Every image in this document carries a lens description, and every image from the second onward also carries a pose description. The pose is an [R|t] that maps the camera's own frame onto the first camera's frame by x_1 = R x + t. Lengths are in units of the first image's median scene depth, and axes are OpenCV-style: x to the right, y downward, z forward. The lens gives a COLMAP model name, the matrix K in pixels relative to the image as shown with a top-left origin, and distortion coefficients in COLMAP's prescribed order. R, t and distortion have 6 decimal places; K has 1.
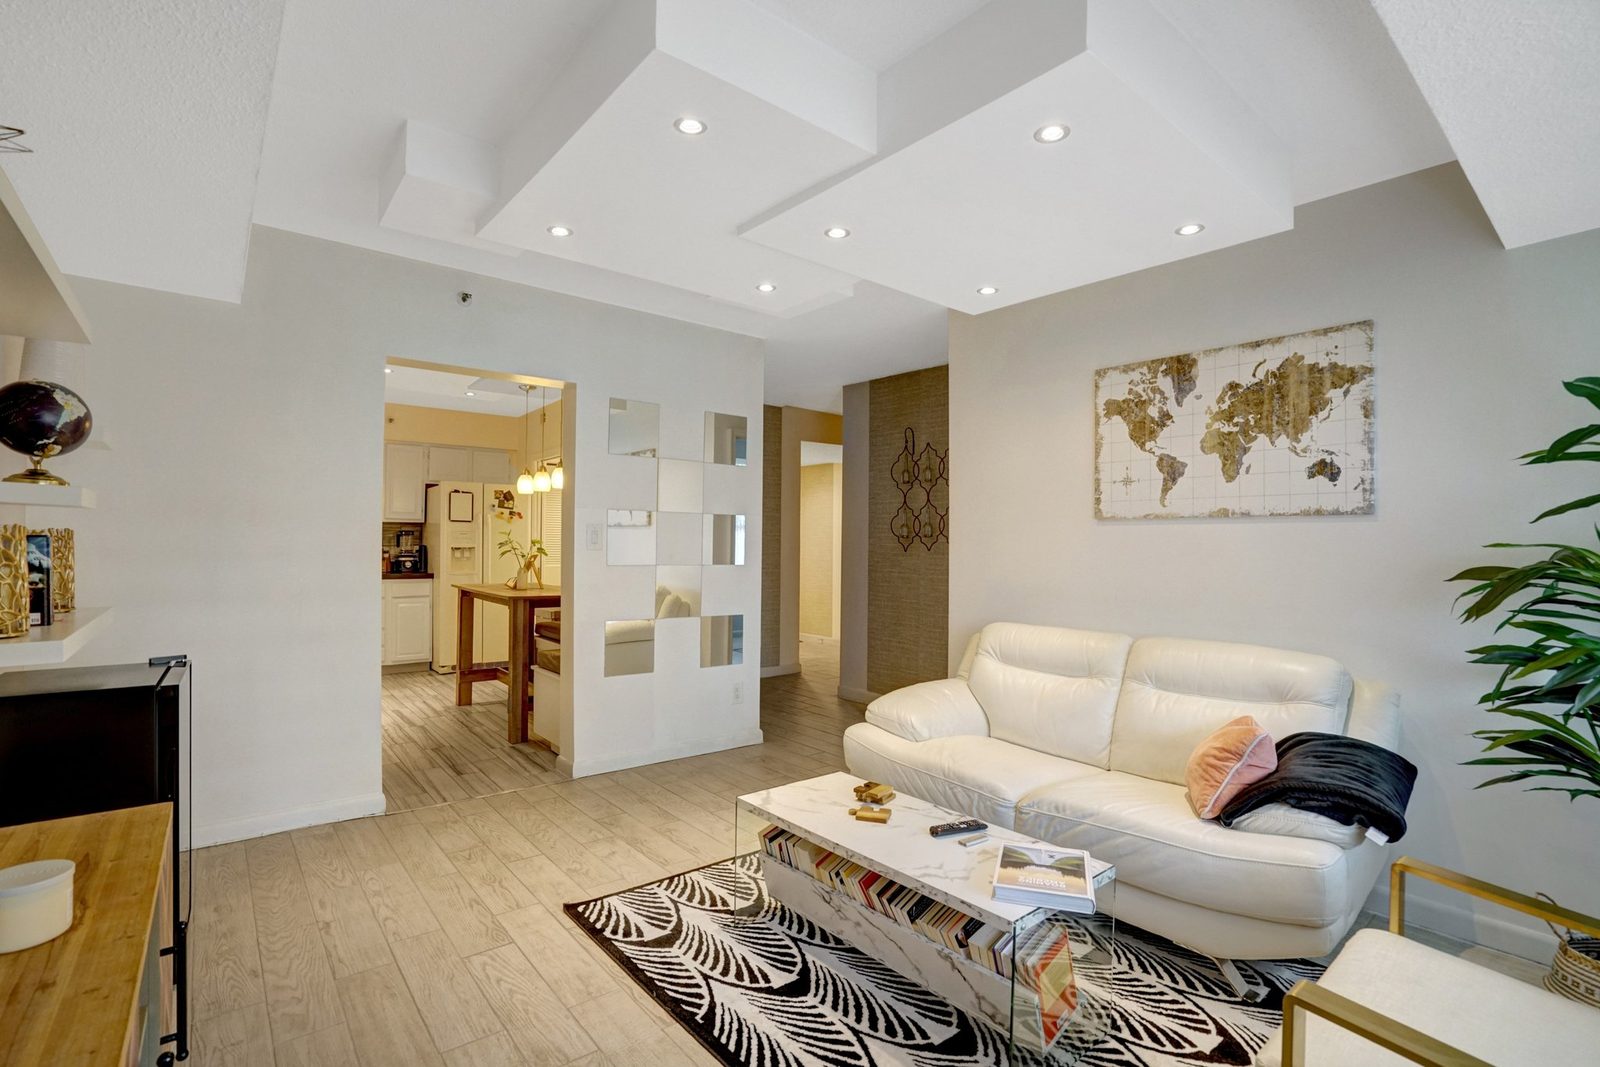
lens RADIAL K [[746.7, 0, 781.4], [0, 746.7, 528.1], [0, 0, 1]] dist [-0.053607, 0.015424]
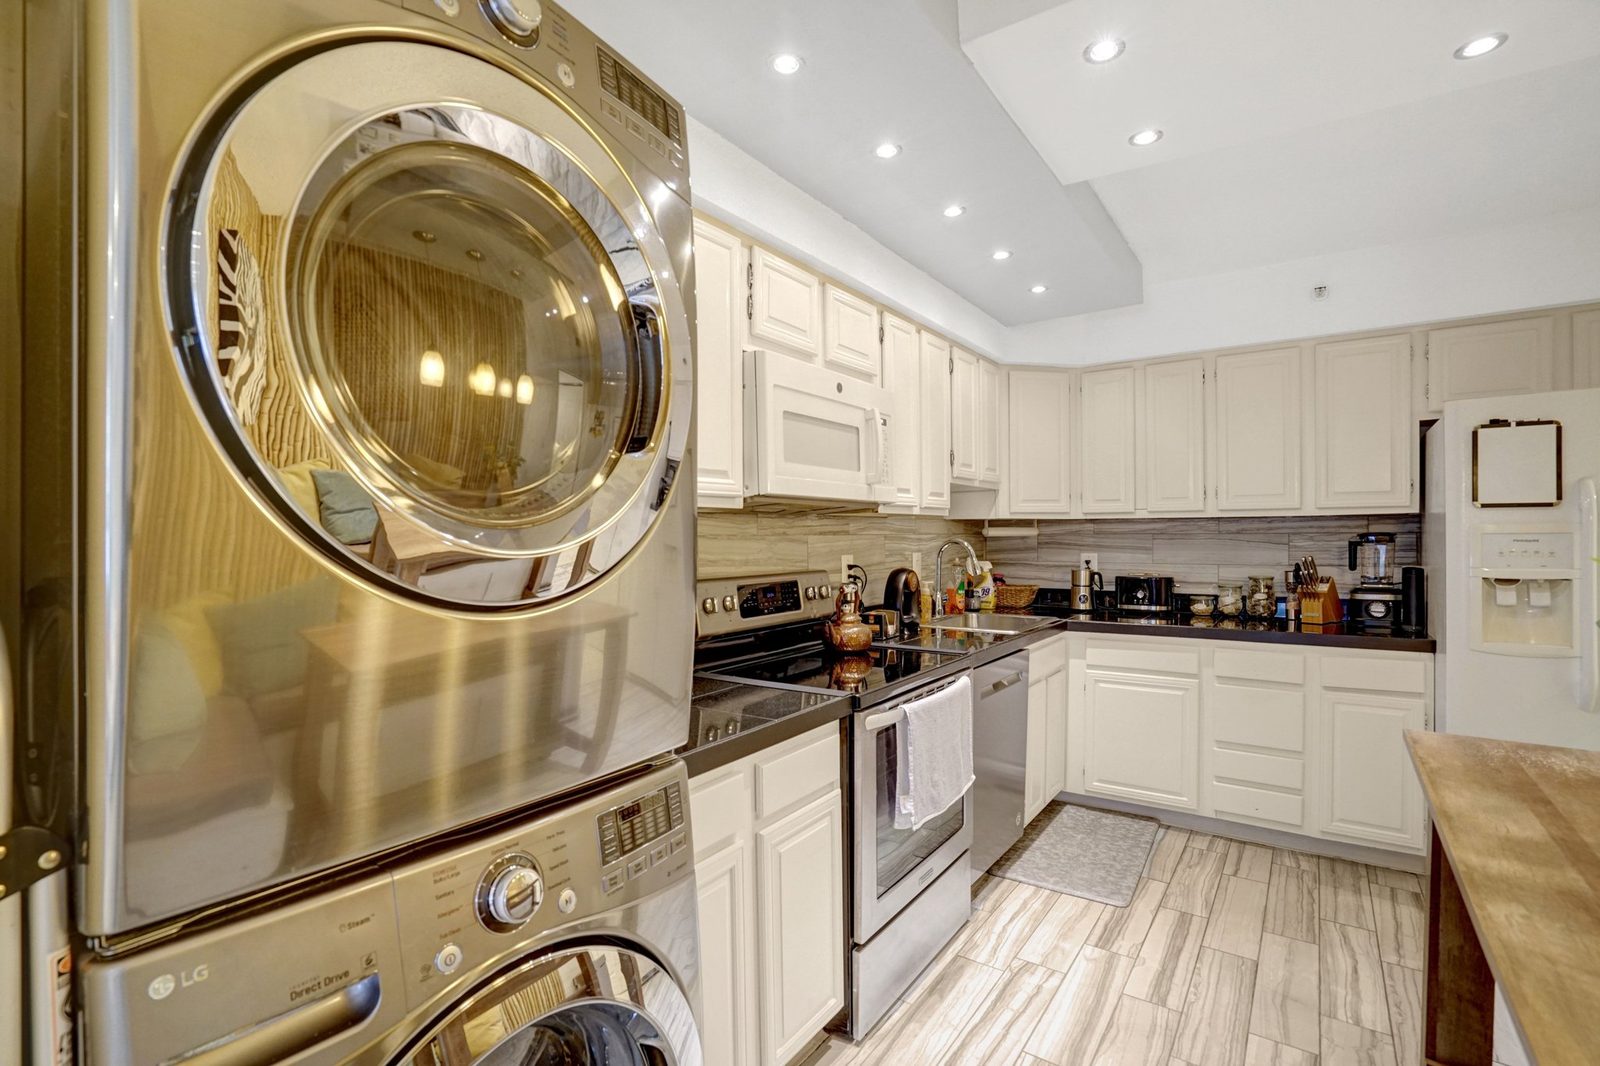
lens RADIAL K [[731.0, 0, 799.0], [0, 731.0, 519.6], [0, 0, 1]] dist [-0.027292, 0.001799]
pose [[0.282808, -0.035206, -0.958530, -0.493162], [0.032937, 0.999093, -0.026978, -0.010263], [0.958611, -0.023942, 0.283711, 1.399984]]
